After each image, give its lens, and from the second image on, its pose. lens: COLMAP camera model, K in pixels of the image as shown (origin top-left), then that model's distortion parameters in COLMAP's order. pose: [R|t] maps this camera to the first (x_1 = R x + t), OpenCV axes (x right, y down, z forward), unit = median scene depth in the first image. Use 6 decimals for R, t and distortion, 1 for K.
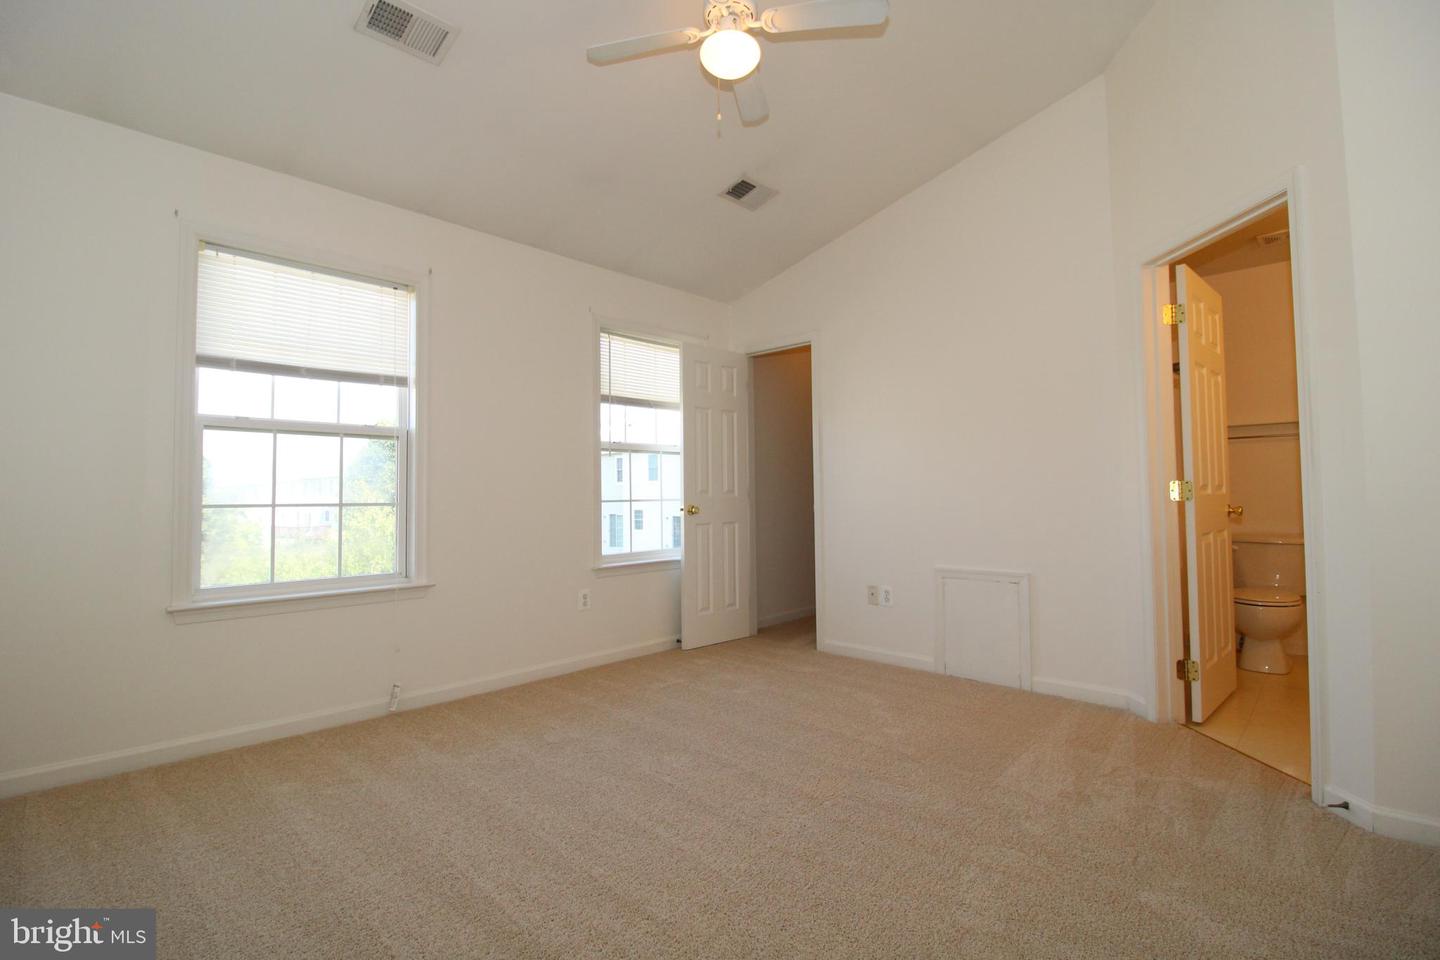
lens RADIAL K [[659.5, 0, 717.3], [0, 659.5, 469.9], [0, 0, 1]] dist [0.000430, -0.000325]
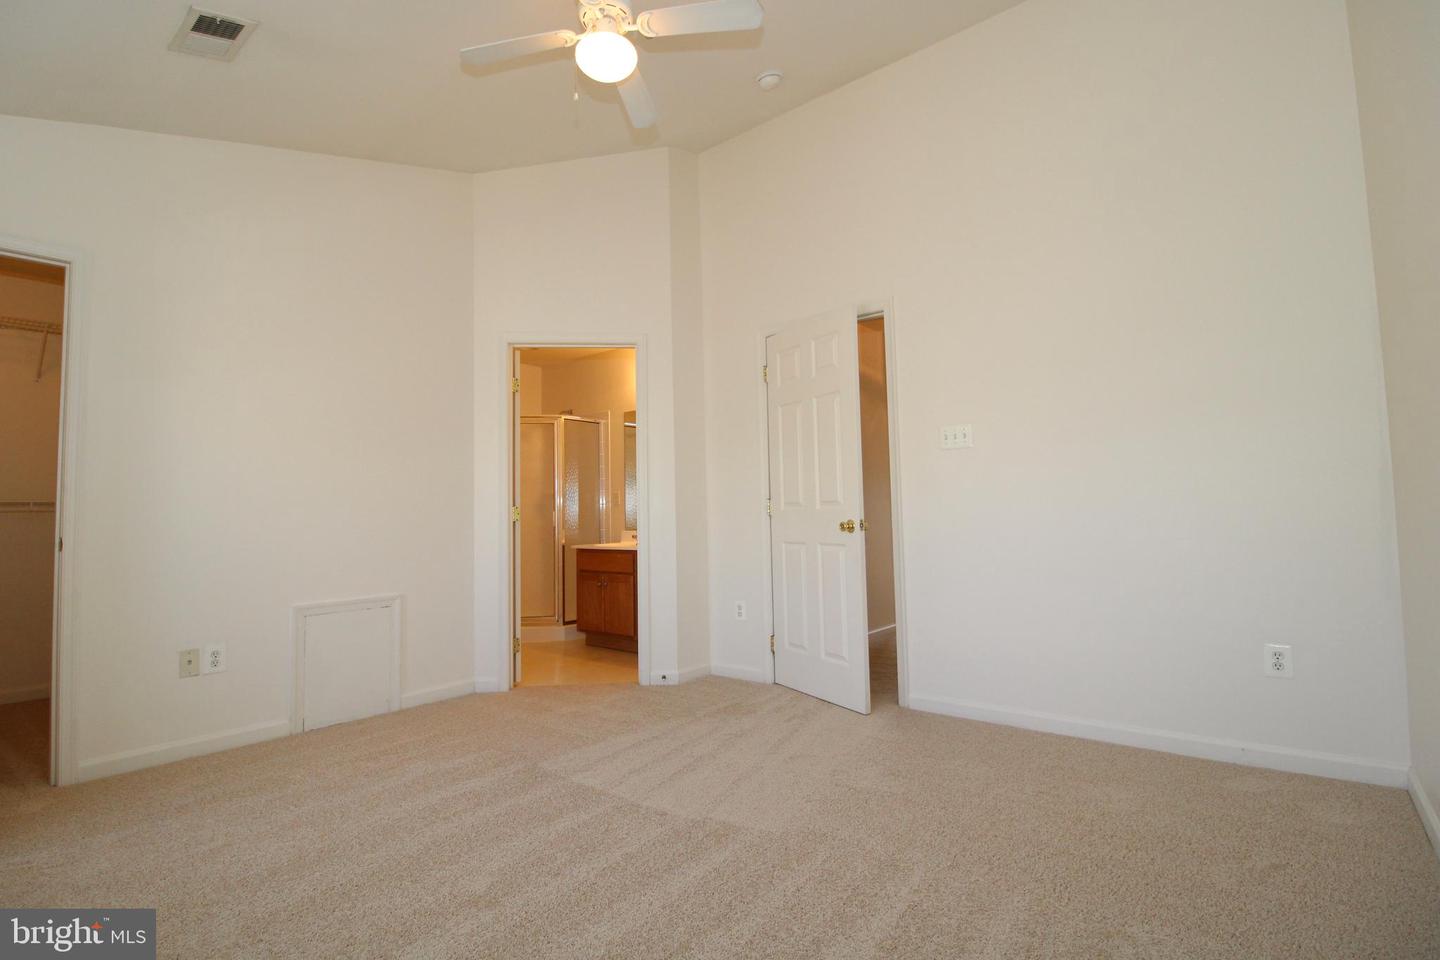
lens RADIAL K [[659.5, 0, 717.3], [0, 659.5, 469.9], [0, 0, 1]] dist [0.000430, -0.000325]
pose [[-0.056012, 0.079941, 0.995225, -0.586096], [-0.013997, 0.996629, -0.080842, 0.038921], [-0.998332, -0.018459, -0.054705, 0.558230]]
